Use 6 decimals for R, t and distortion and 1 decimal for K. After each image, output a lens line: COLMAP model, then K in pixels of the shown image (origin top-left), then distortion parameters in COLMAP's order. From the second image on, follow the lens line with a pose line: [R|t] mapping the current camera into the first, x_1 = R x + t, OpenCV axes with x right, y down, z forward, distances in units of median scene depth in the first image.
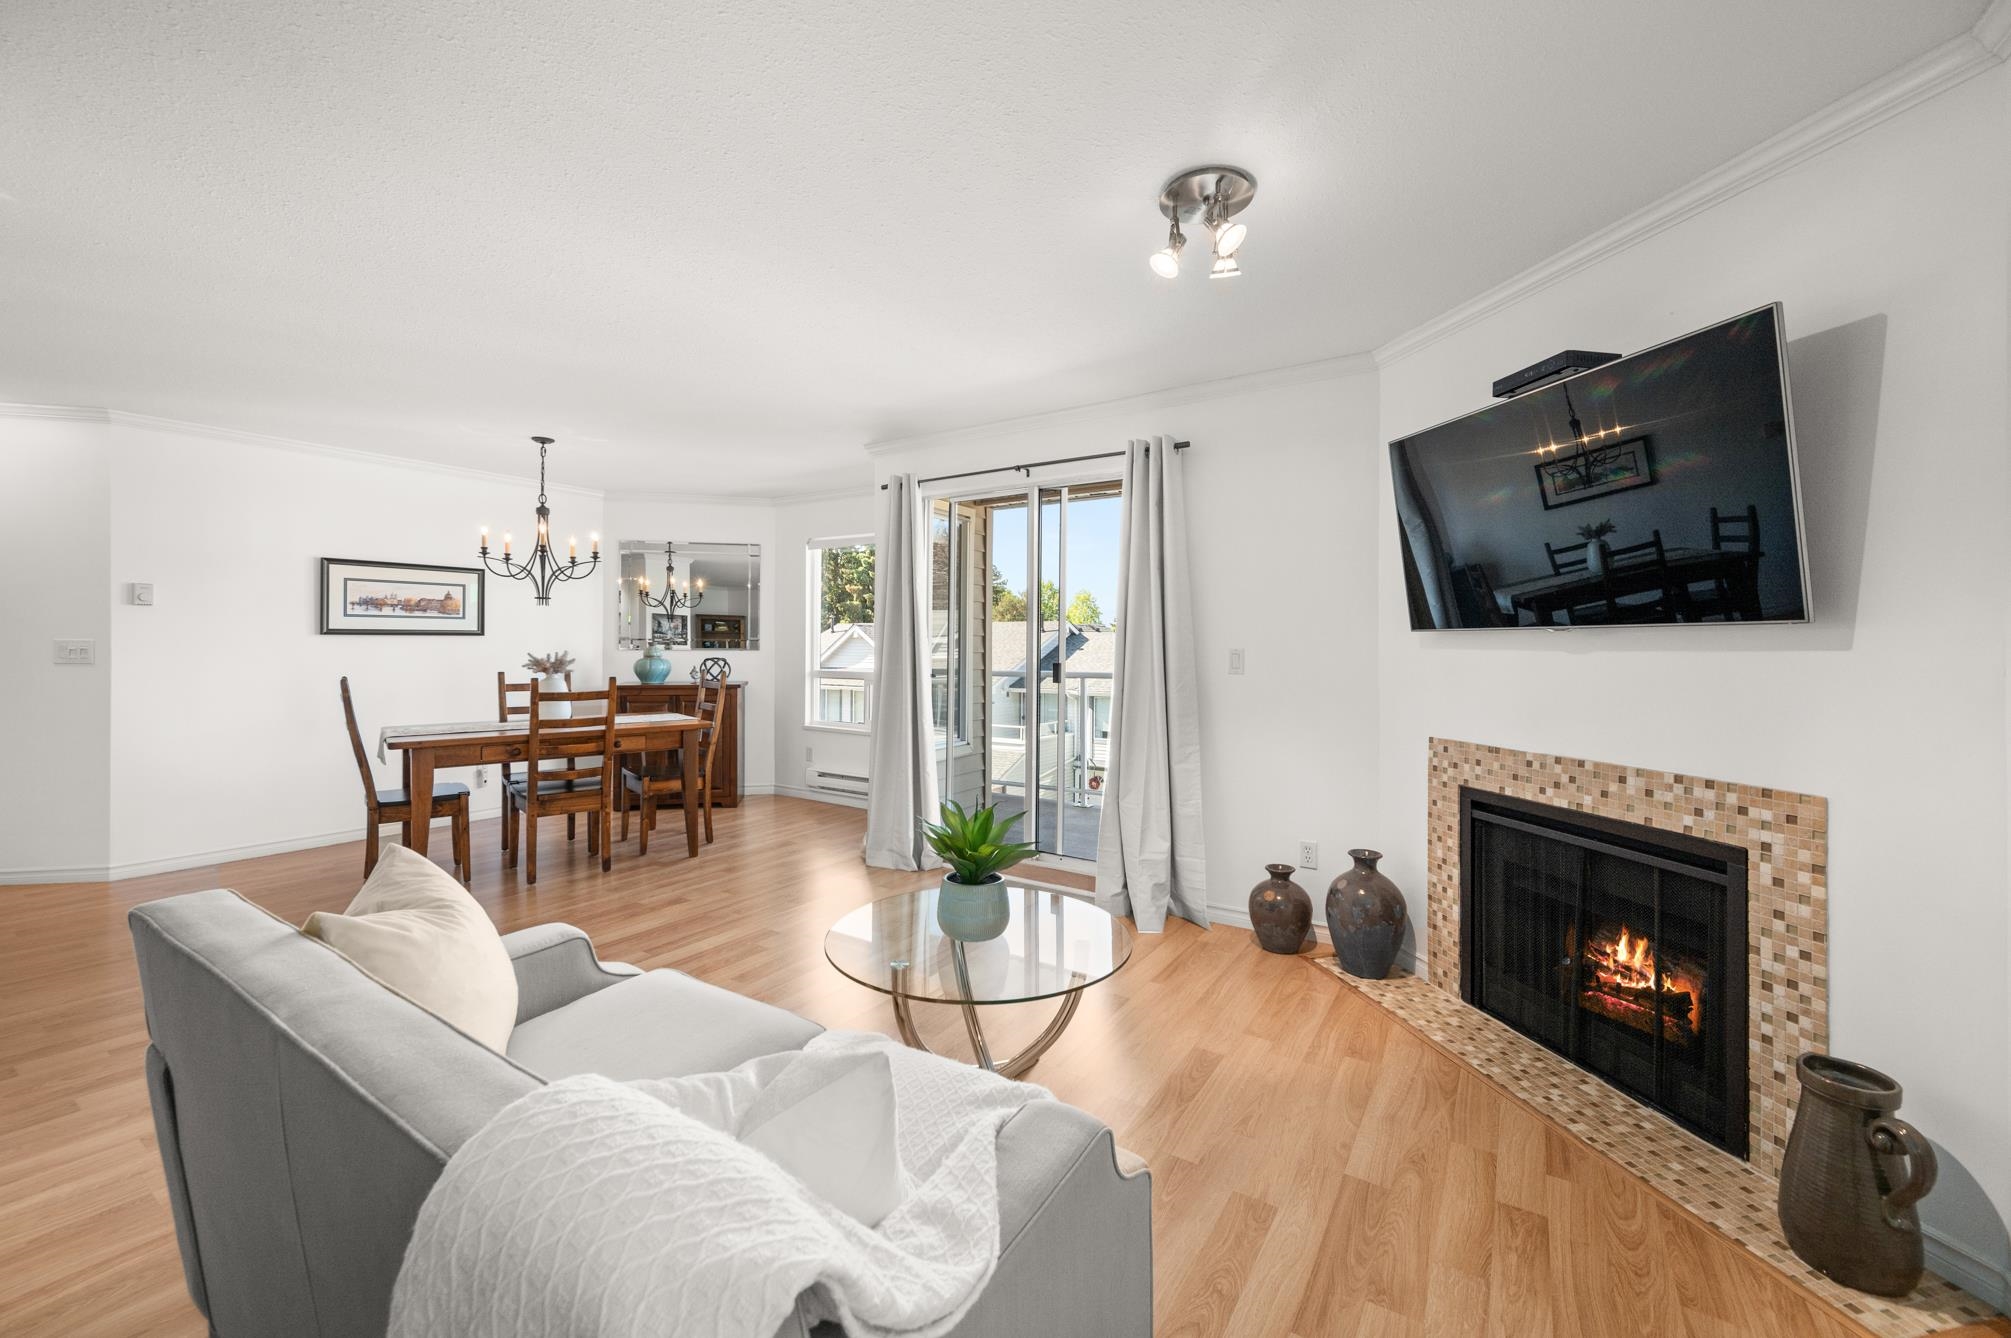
lens RADIAL K [[797.3, 0, 995.5], [0, 797.3, 644.7], [0, 0, 1]] dist [-0.000819, 0.000565]
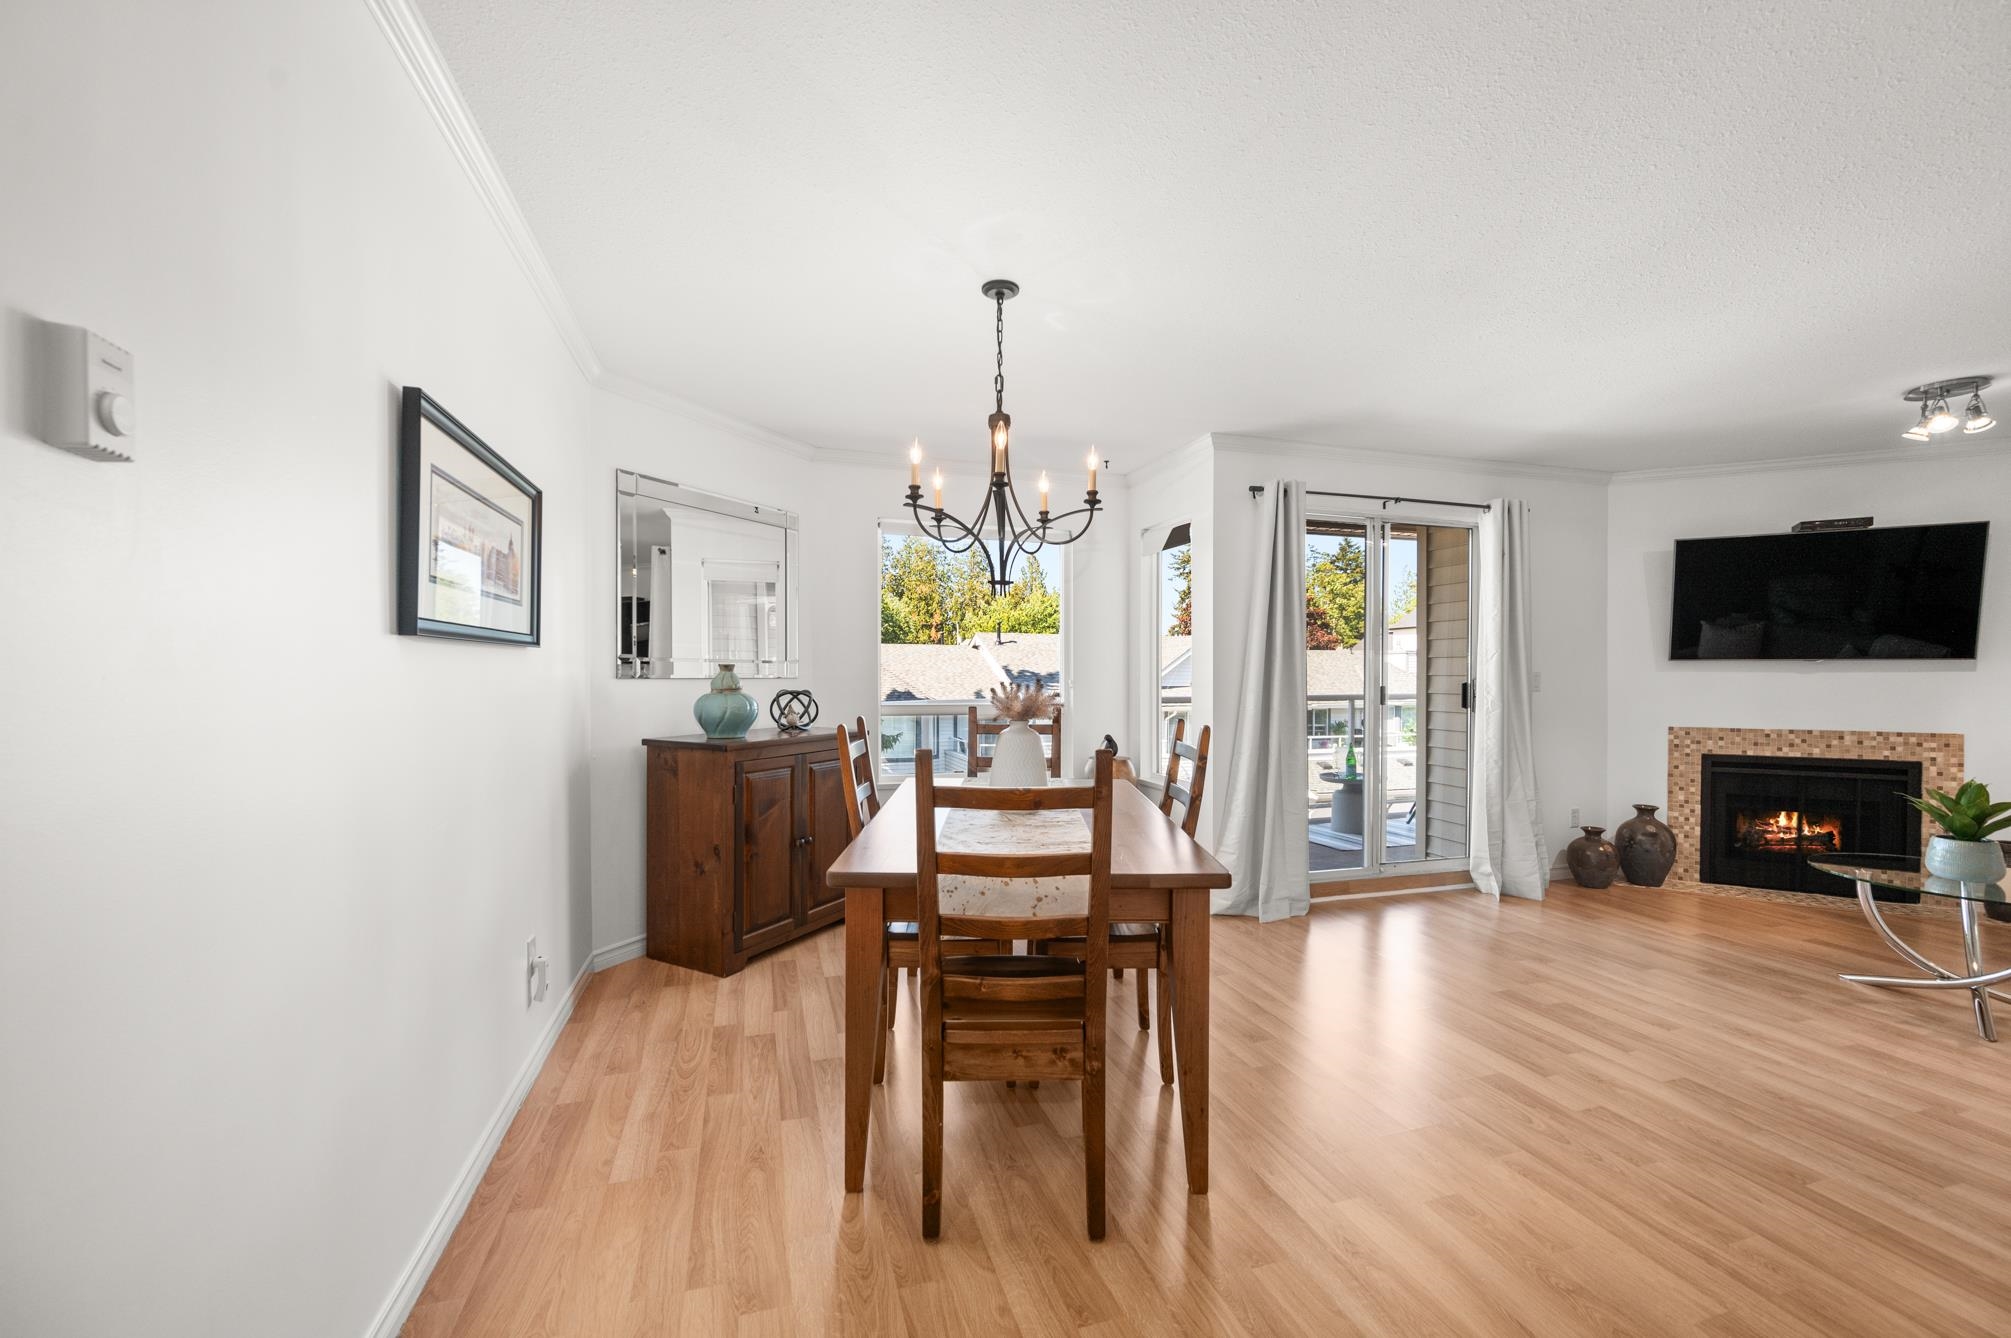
lens RADIAL K [[797.3, 0, 1001.4], [0, 797.3, 678.7], [0, 0, 1]] dist [-0.000819, 0.000565]
pose [[0.631843, -0.008588, 0.775048, -1.613265], [0.000339, 0.999942, 0.010804, 0.001123], [-0.775096, -0.006564, 0.631809, 1.072914]]
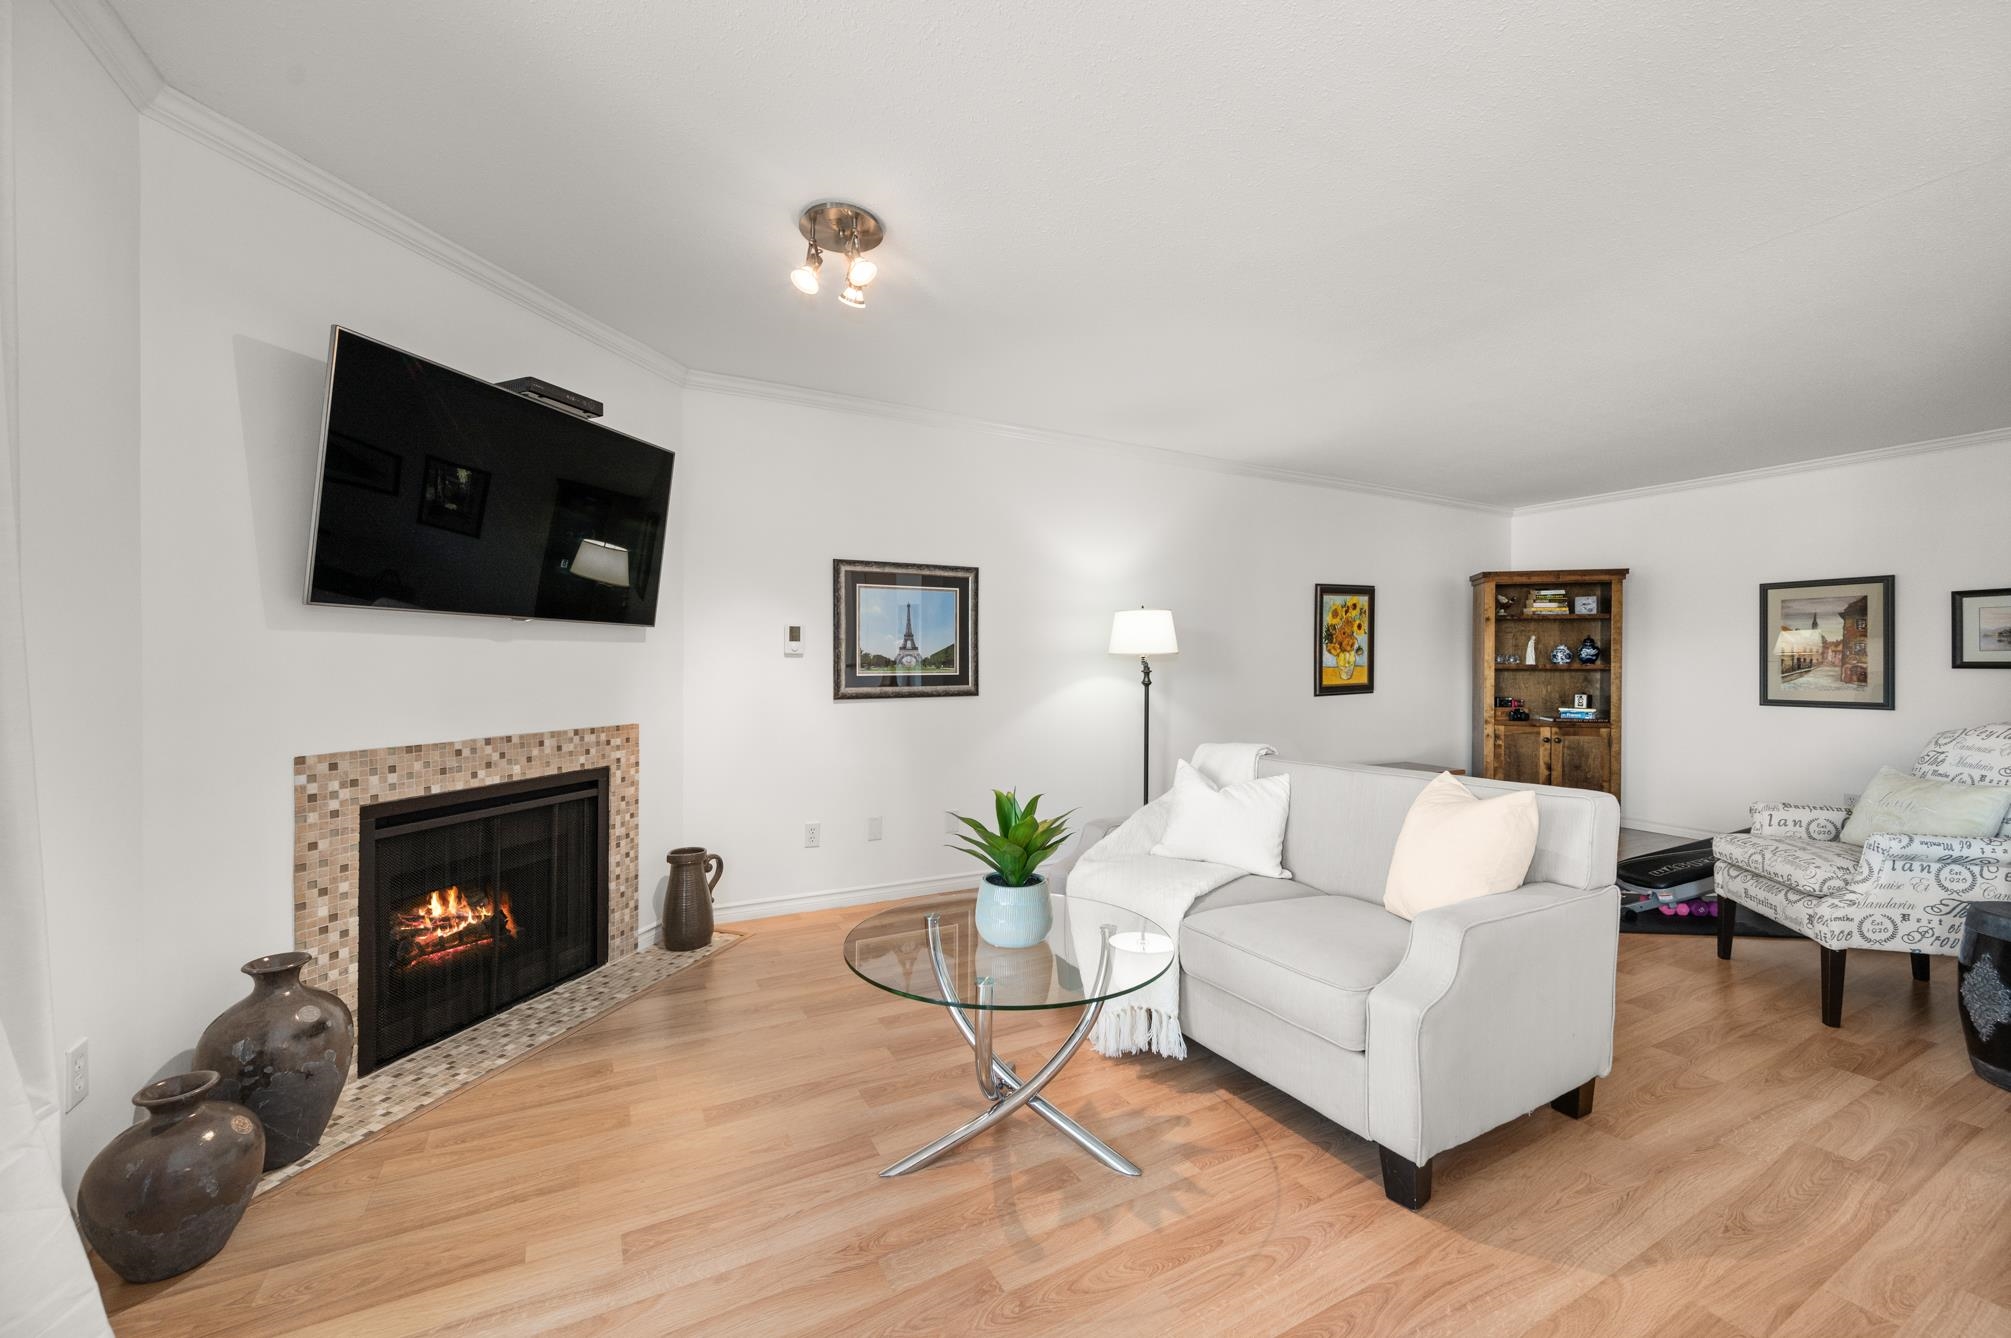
lens RADIAL K [[797.3, 0, 1001.5], [0, 797.3, 665.1], [0, 0, 1]] dist [-0.000819, 0.000565]
pose [[-0.880076, -0.006073, 0.474793, -0.340372], [-0.006005, 0.999981, 0.001659, 0.032029], [-0.474794, -0.001391, -0.880096, 1.376939]]
